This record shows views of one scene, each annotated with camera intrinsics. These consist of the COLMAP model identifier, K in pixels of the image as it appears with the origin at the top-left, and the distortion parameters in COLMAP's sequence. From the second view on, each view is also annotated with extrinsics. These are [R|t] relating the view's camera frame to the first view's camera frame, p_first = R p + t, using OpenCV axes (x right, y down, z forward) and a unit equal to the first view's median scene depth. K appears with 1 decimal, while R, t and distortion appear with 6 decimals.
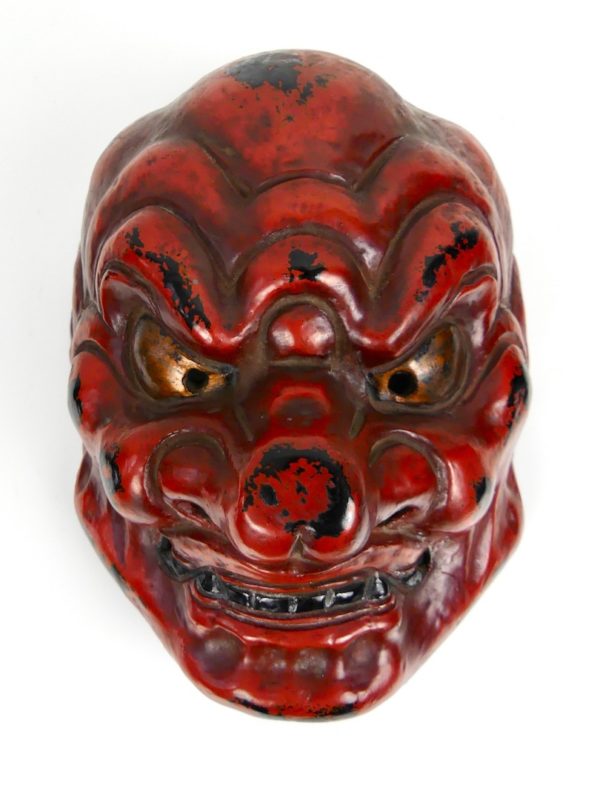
lens RADIAL K [[660.7, 0, 300.0], [0, 660.7, 400.0], [0, 0, 1]] dist [-0.007838, -0.001672]
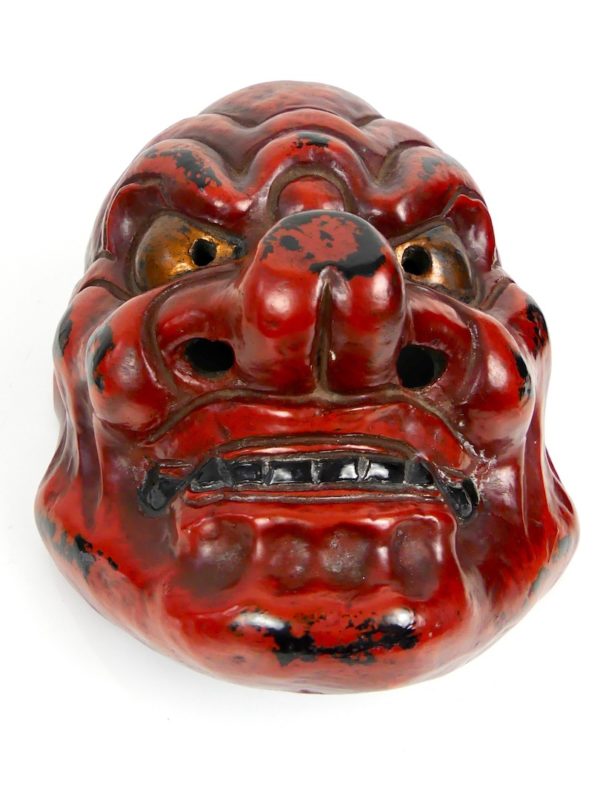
lens RADIAL K [[660.7, 0, 300.0], [0, 660.7, 400.0], [0, 0, 1]] dist [-0.007838, -0.001672]
pose [[0.998540, -0.021974, 0.049338, -0.069302], [0.044507, 0.852290, -0.521172, 0.661701], [-0.030598, 0.522607, 0.852024, 0.291392]]
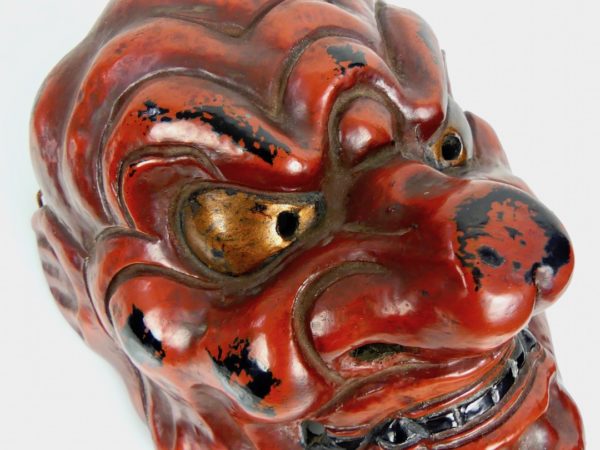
lens RADIAL K [[450.3, 0, 300.0], [0, 450.3, 225.0], [0, 0, 1]] dist [-0.012524, -0.005094]
pose [[0.832375, -0.428620, 0.351335, -0.358507], [0.490943, 0.864398, -0.108586, 0.044340], [-0.257151, 0.262870, 0.929932, 0.438717]]
